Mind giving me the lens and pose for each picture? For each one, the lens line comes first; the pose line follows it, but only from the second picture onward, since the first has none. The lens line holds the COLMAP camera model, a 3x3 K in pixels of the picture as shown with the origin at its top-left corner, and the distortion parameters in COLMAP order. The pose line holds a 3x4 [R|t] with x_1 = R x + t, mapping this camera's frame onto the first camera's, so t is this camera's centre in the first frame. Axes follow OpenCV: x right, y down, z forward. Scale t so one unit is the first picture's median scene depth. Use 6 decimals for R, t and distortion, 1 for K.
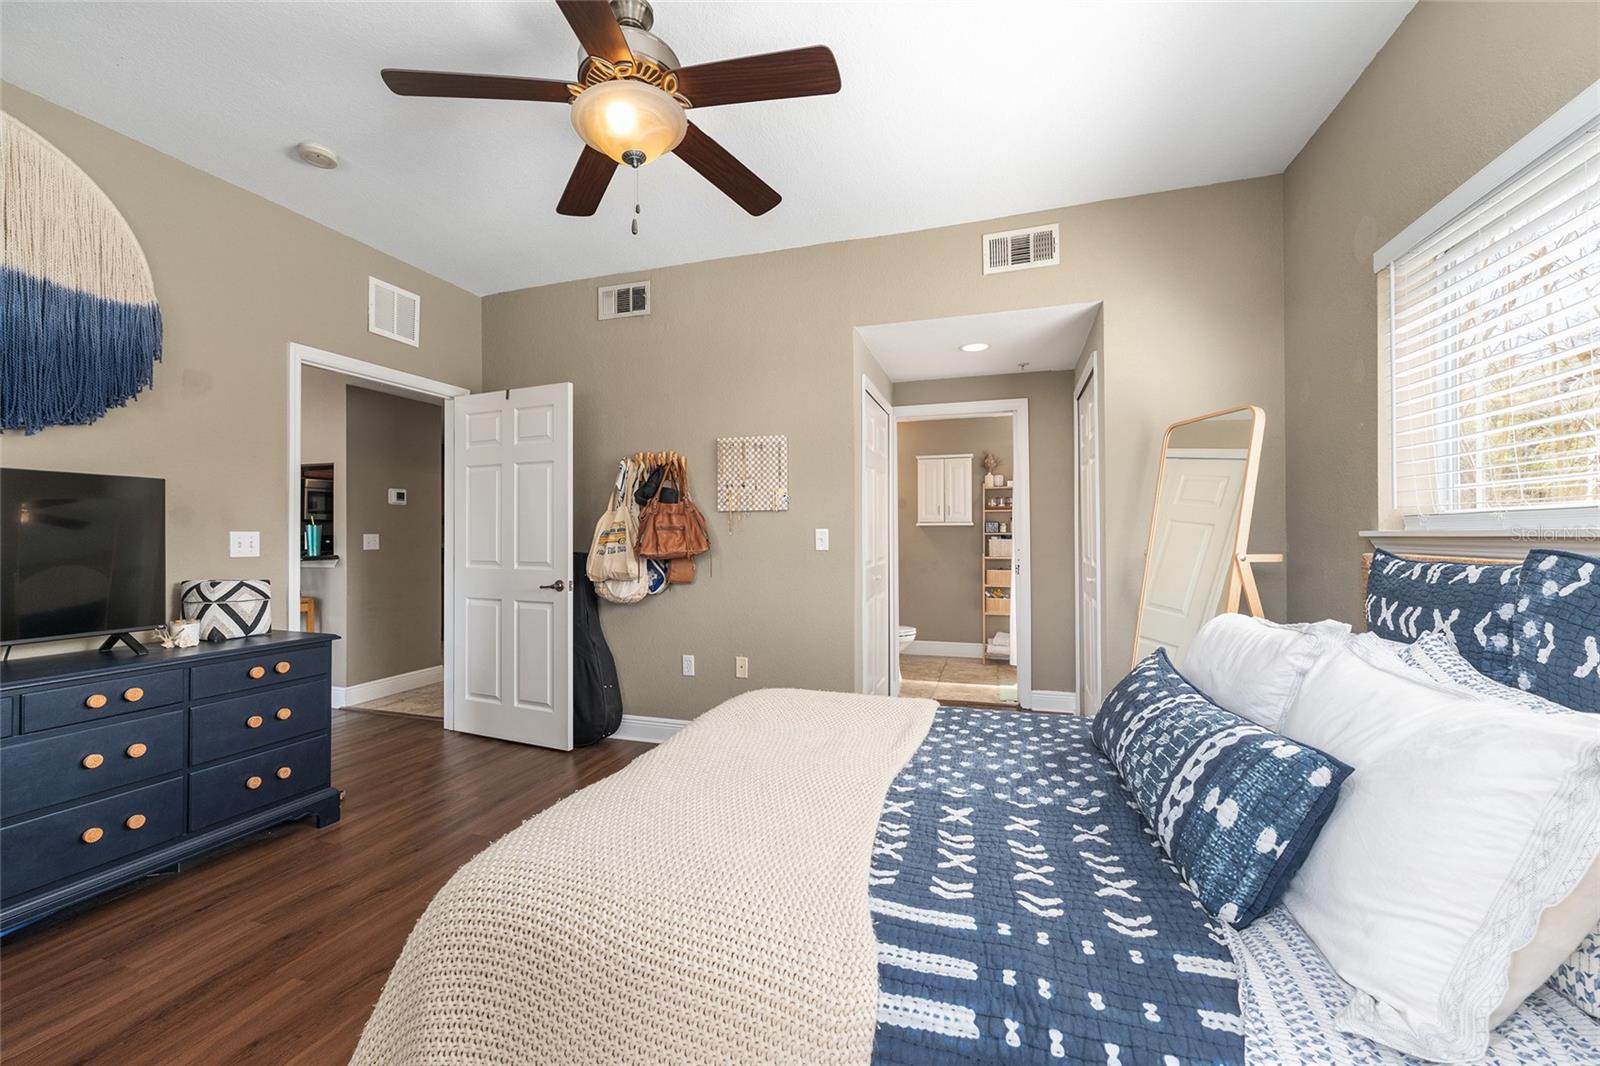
lens RADIAL K [[630.9, 0, 803.7], [0, 630.9, 536.2], [0, 0, 1]] dist [0.000009, 0.000251]
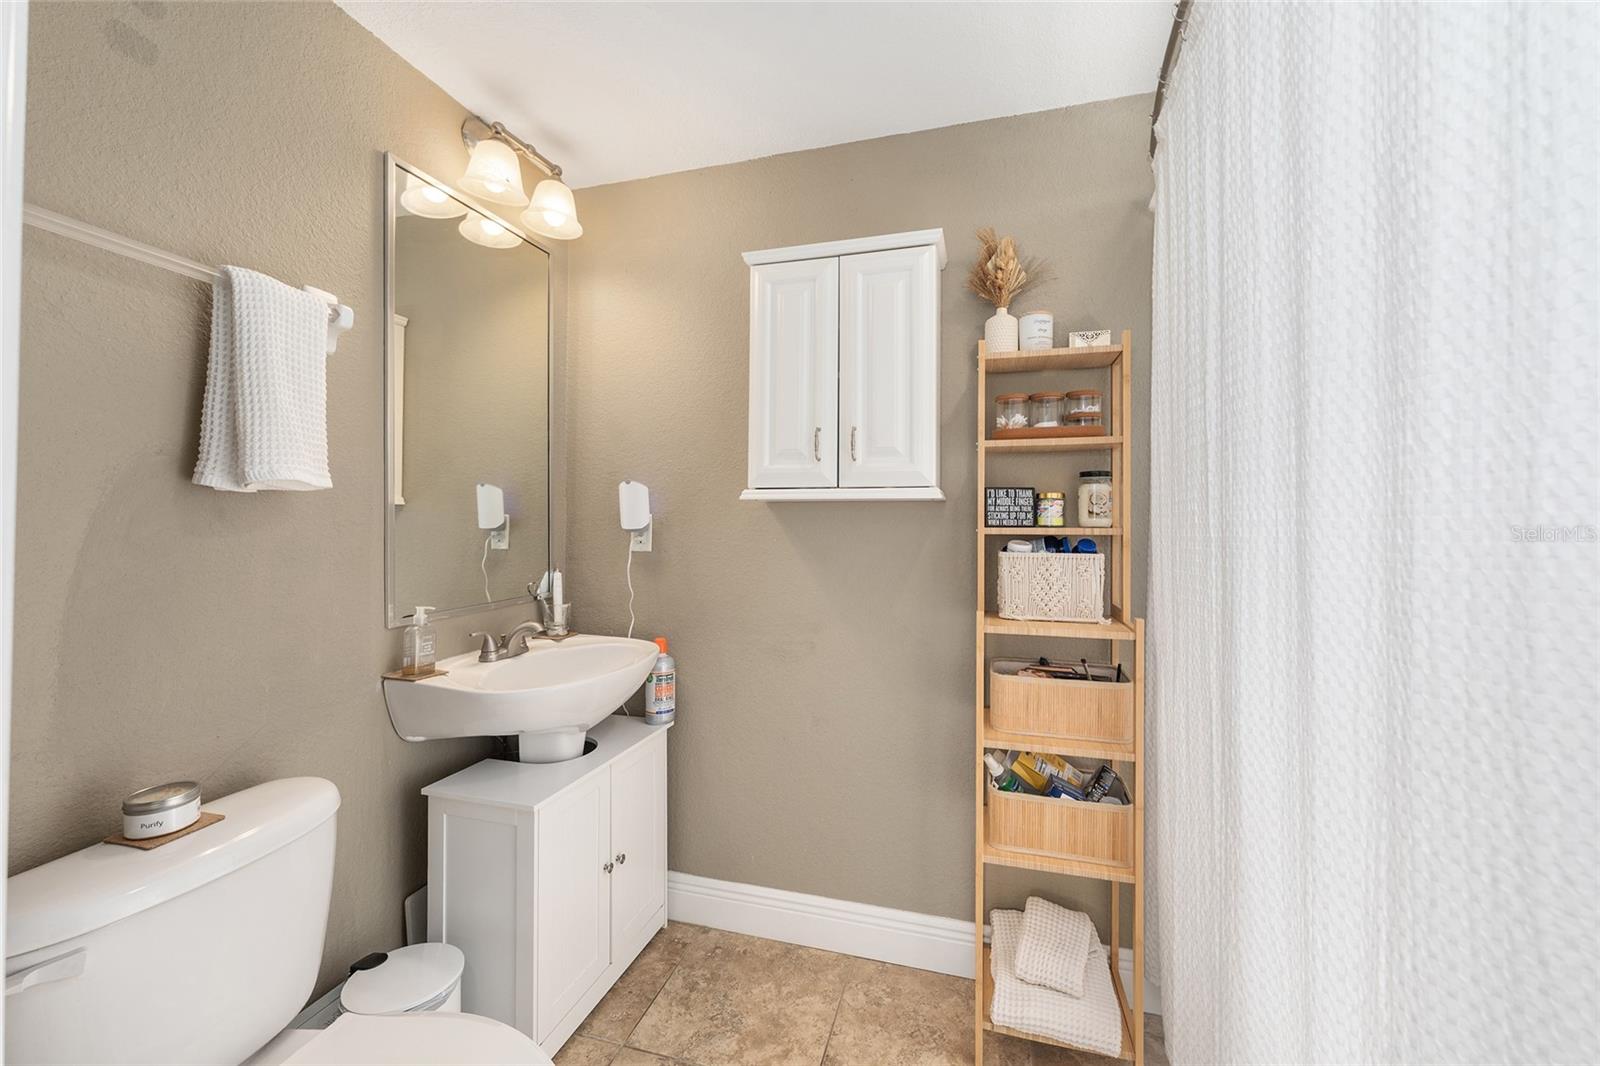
lens RADIAL K [[630.9, 0, 803.7], [0, 630.9, 536.2], [0, 0, 1]] dist [0.000009, 0.000251]
pose [[0.999684, 0.008058, 0.023791, 0.202926], [-0.008279, 0.999923, 0.009209, -0.003527], [-0.023715, -0.009403, 0.999675, 0.730352]]
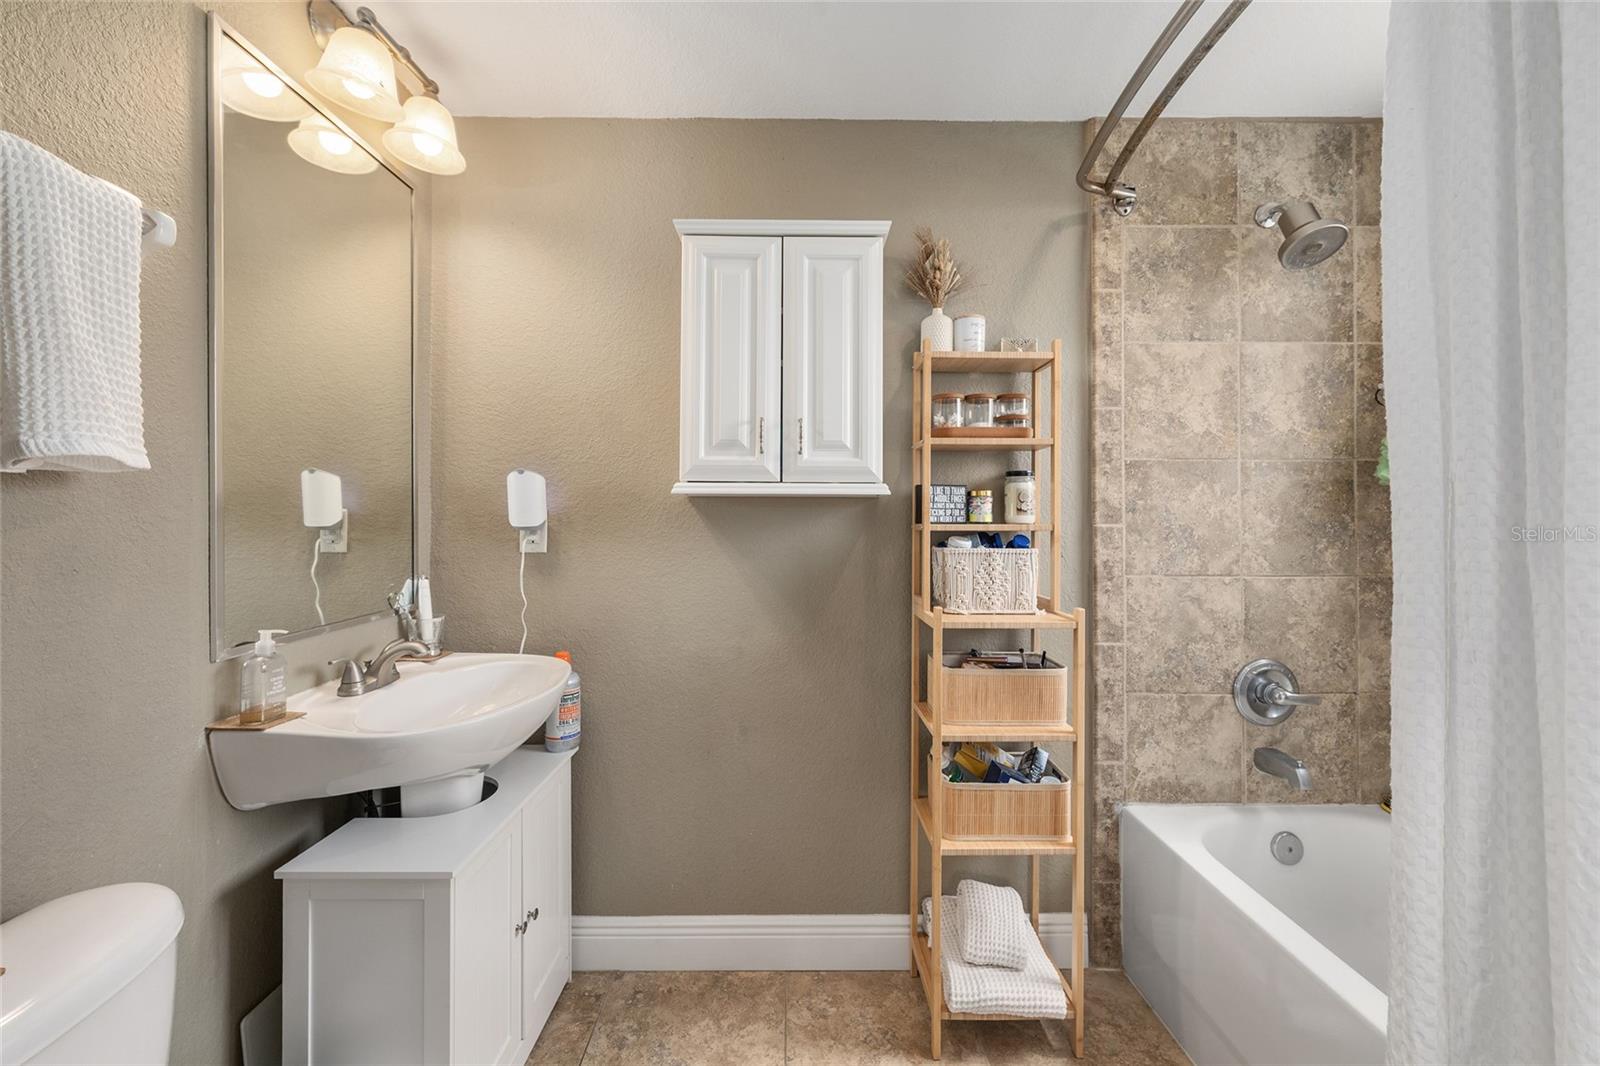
lens RADIAL K [[630.9, 0, 803.7], [0, 630.9, 536.2], [0, 0, 1]] dist [0.000009, 0.000251]
pose [[0.950806, 0.001081, 0.309785, 0.151776], [-0.005303, 0.999904, 0.012788, -0.003345], [-0.309741, -0.013802, 0.950721, 0.755325]]
